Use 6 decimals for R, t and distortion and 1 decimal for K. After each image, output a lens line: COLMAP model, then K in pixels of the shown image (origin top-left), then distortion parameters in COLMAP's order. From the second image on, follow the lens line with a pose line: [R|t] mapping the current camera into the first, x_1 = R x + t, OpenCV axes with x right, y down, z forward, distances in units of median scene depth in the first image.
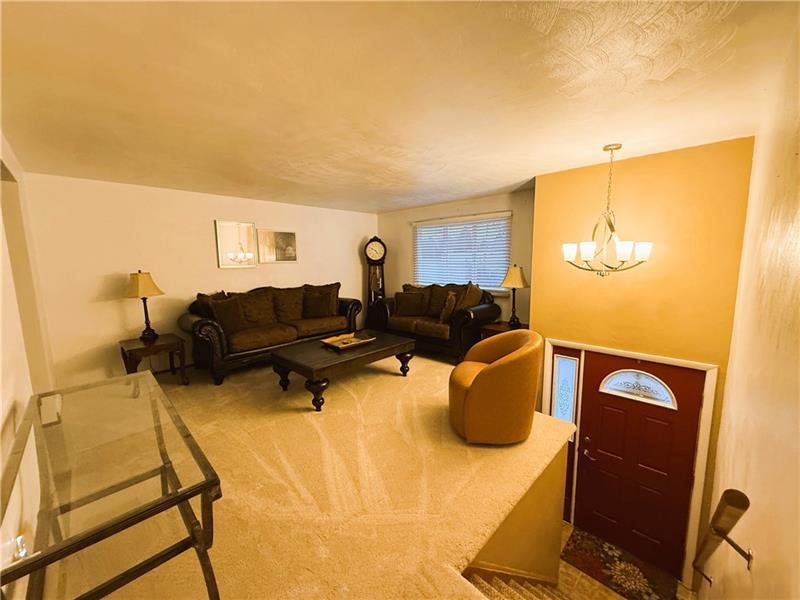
lens RADIAL K [[315.3, 0, 400.3], [0, 315.3, 301.9], [0, 0, 1]] dist [-0.009097, 0.000393]
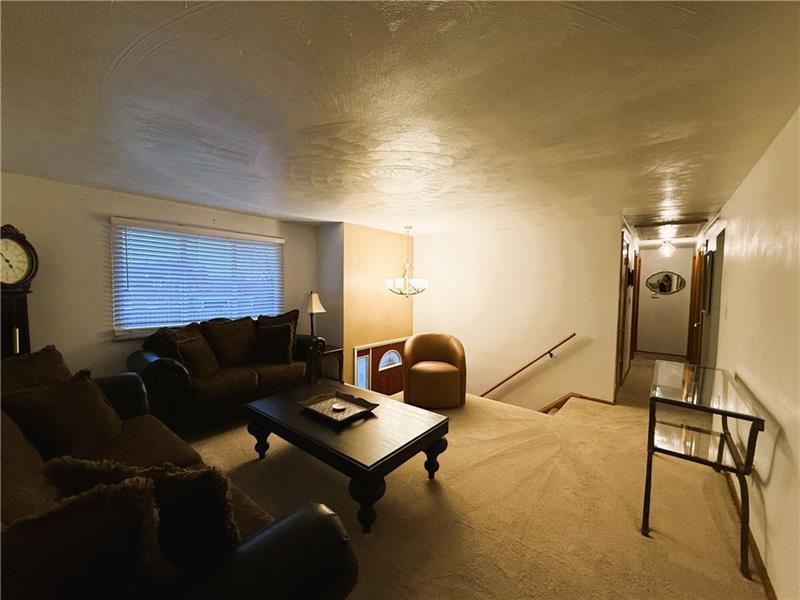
lens RADIAL K [[315.3, 0, 399.8], [0, 315.3, 302.1], [0, 0, 1]] dist [-0.009097, 0.000393]
pose [[-0.101846, -0.036669, 0.994124, -0.900539], [0.125559, 0.990855, 0.049412, -0.118334], [-0.986845, 0.129854, -0.096310, 0.971387]]
